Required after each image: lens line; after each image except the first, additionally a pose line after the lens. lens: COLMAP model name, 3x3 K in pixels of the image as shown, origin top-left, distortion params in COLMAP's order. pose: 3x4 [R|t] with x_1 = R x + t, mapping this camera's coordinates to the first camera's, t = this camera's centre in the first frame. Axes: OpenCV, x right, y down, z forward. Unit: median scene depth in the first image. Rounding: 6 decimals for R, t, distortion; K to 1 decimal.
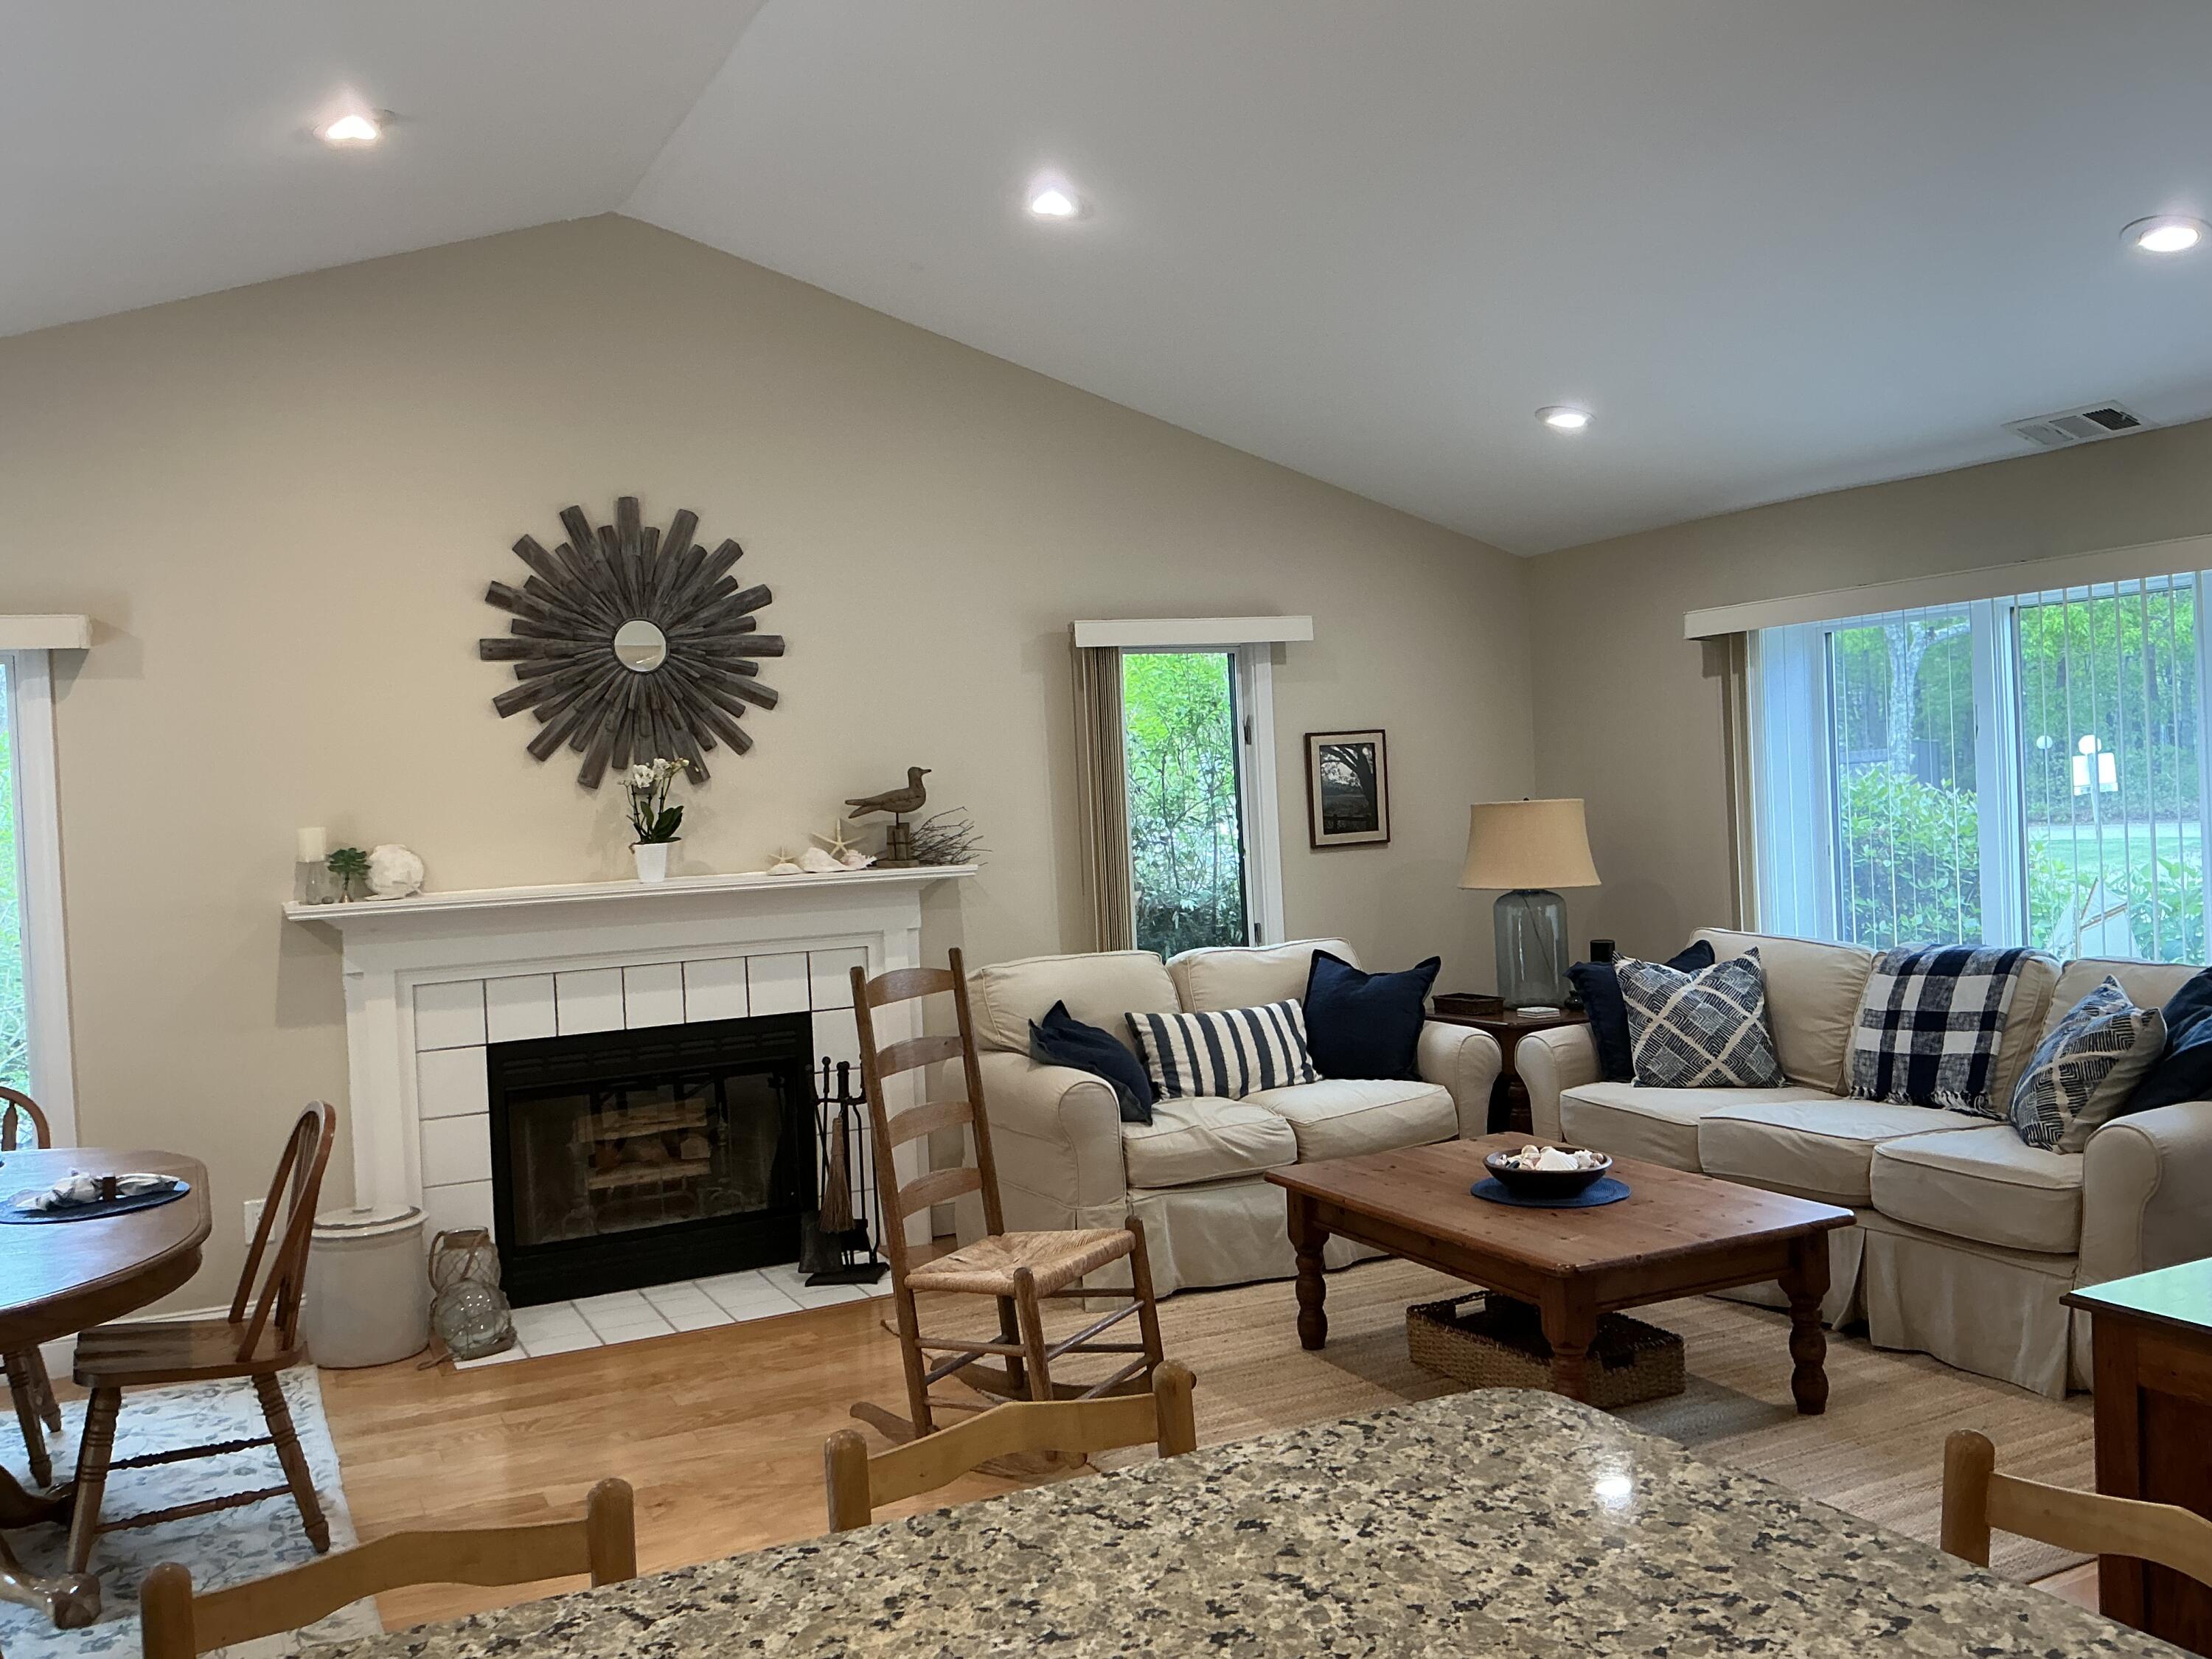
lens RADIAL K [[1822.1, 0, 1106.0], [0, 1822.1, 829.5], [0, 0, 1]] dist [0.157637, -0.315040]
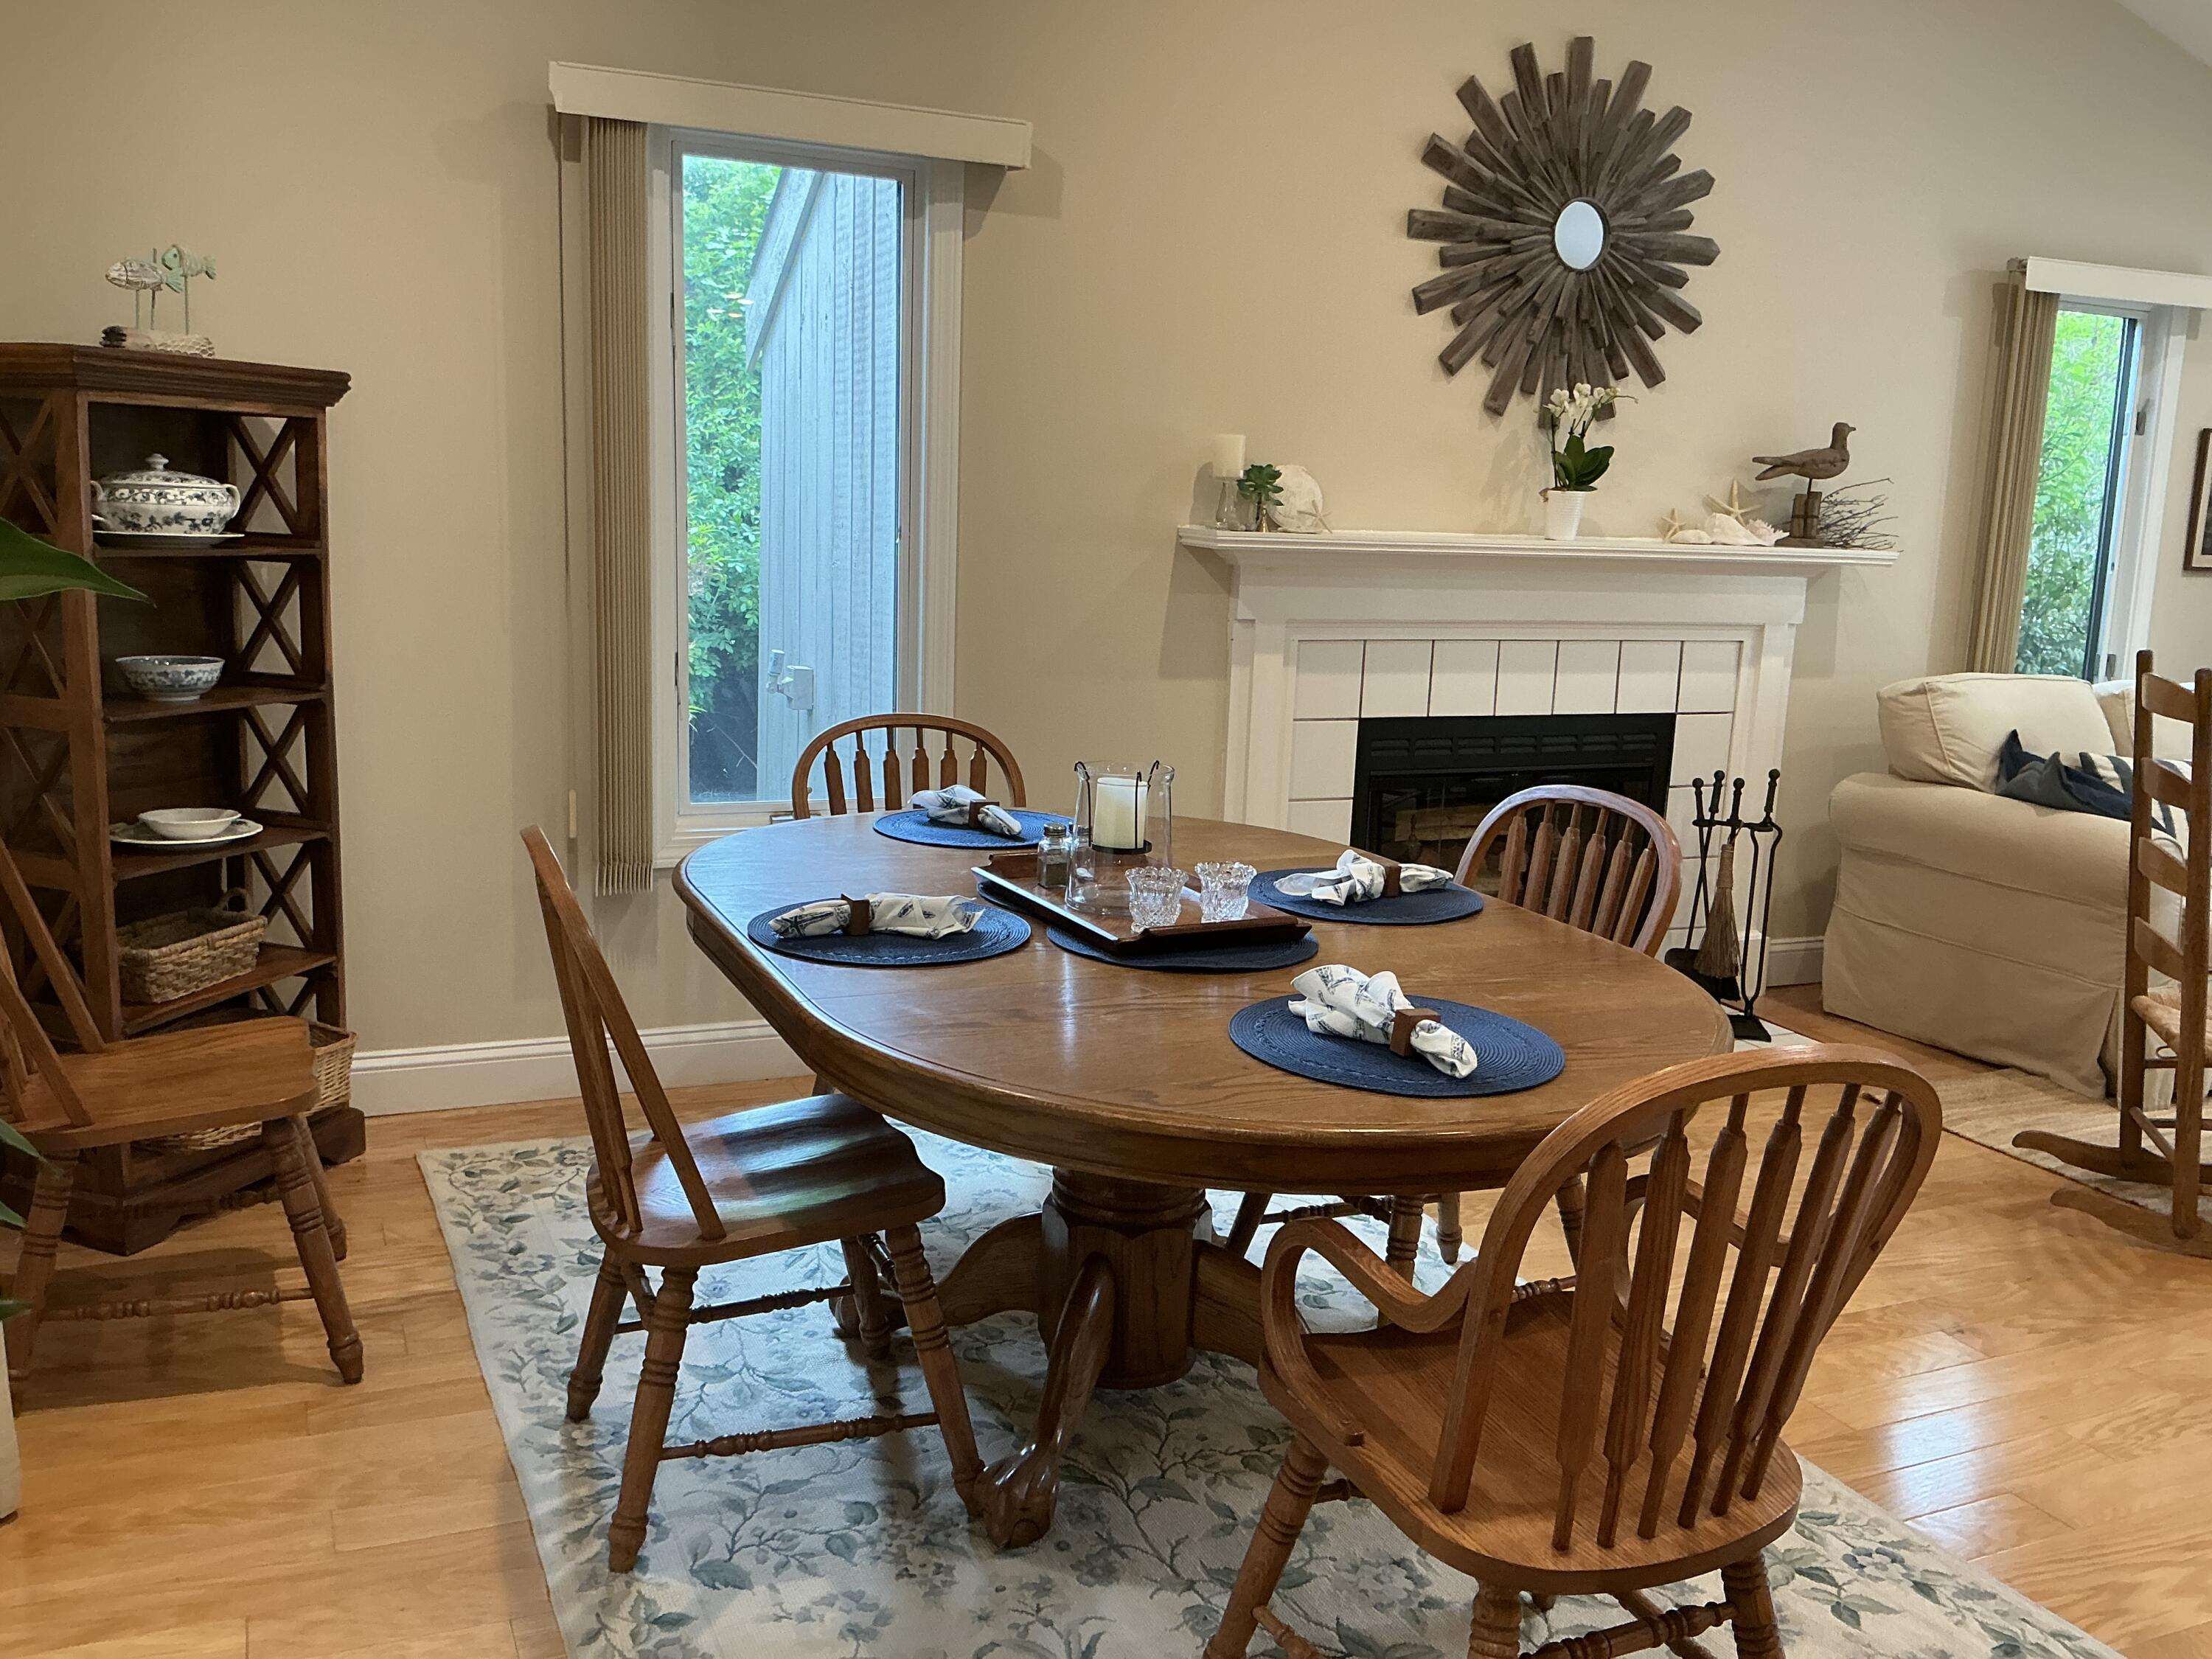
lens RADIAL K [[1822.1, 0, 1106.0], [0, 1822.1, 829.5], [0, 0, 1]] dist [0.157637, -0.315040]
pose [[0.995313, 0.094274, -0.021571, -0.412130], [-0.089507, 0.982441, 0.163701, 0.038760], [0.036625, -0.161003, 0.986274, 0.163537]]
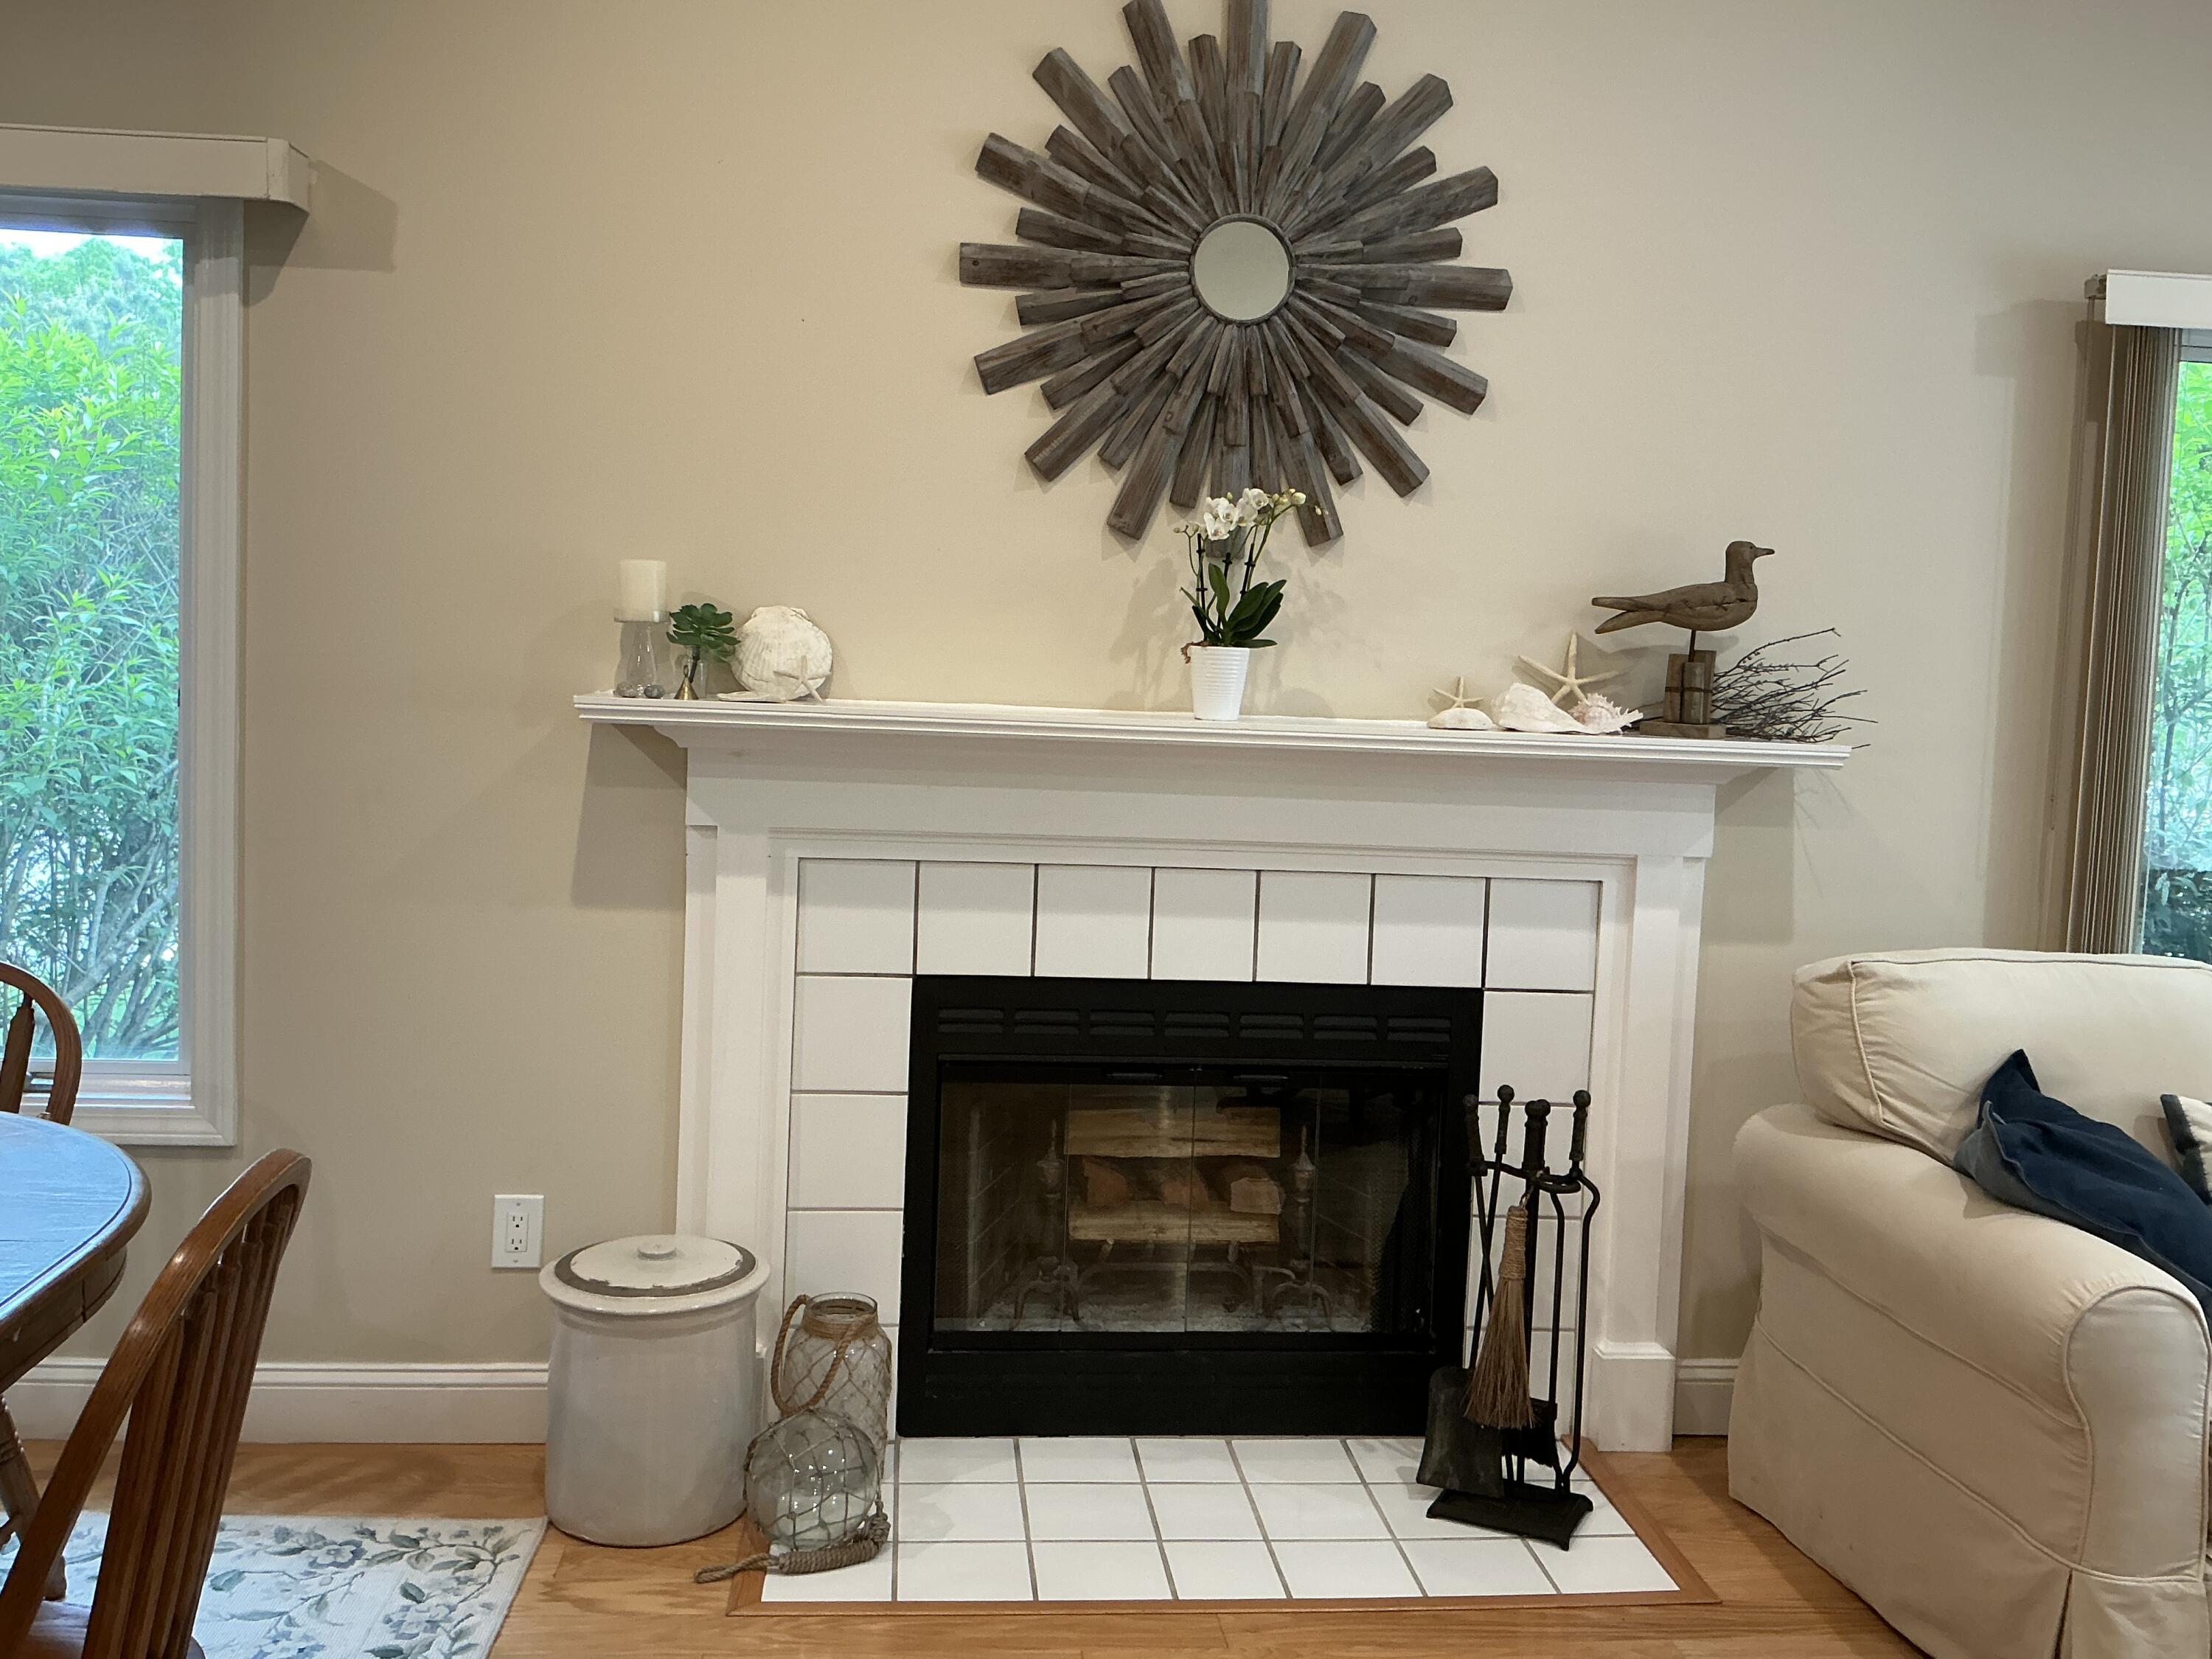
lens RADIAL K [[1822.1, 0, 1106.0], [0, 1822.1, 829.5], [0, 0, 1]] dist [0.157637, -0.315040]
pose [[0.933812, 0.112636, -0.339571, -0.090549], [-0.089978, 0.992579, 0.081803, 0.019735], [0.346265, -0.045835, 0.937017, 0.479183]]
